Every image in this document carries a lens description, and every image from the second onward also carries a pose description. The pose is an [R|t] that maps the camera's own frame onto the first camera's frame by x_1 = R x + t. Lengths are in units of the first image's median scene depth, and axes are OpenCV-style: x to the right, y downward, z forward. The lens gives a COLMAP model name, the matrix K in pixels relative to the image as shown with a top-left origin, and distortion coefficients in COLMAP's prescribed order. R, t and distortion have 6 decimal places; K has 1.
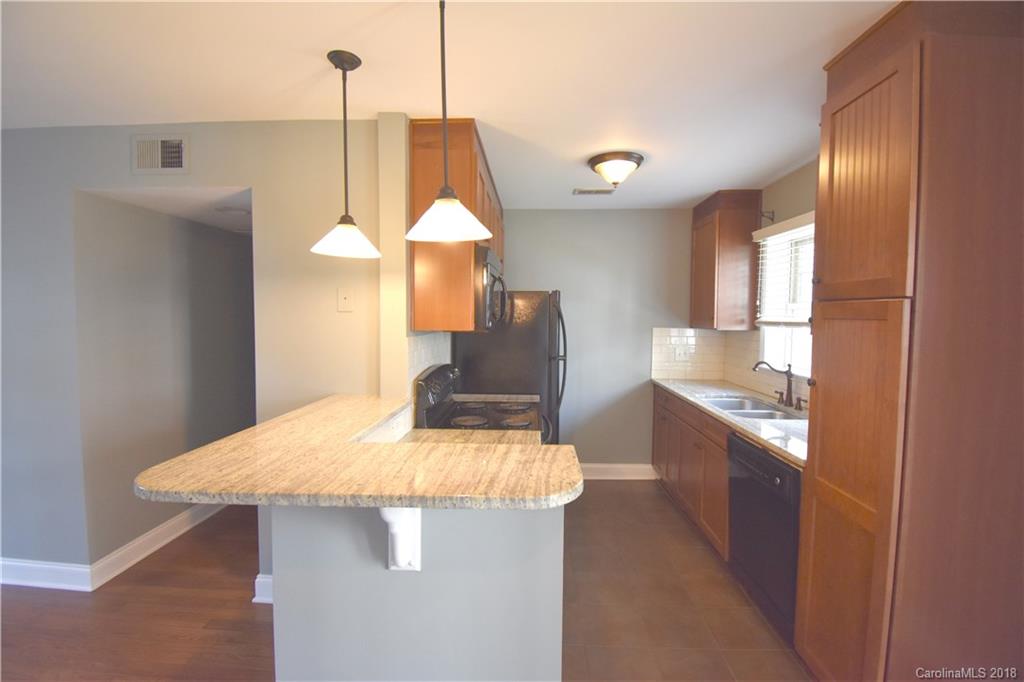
lens RADIAL K [[451.6, 0, 521.1], [0, 451.6, 337.5], [0, 0, 1]] dist [0.021134, -0.027434]
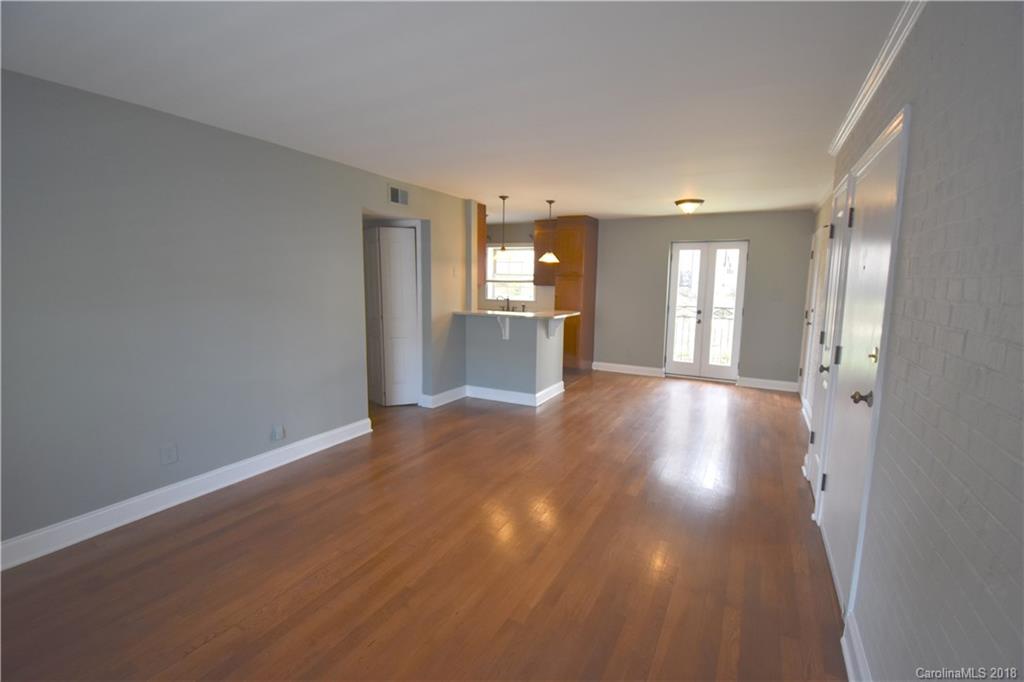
lens RADIAL K [[451.6, 0, 521.1], [0, 451.6, 337.5], [0, 0, 1]] dist [0.021134, -0.027434]
pose [[0.431922, -0.117631, 0.894207, -1.928933], [0.034966, 0.992897, 0.113724, -0.001246], [-0.901233, -0.017853, 0.432967, -0.280335]]
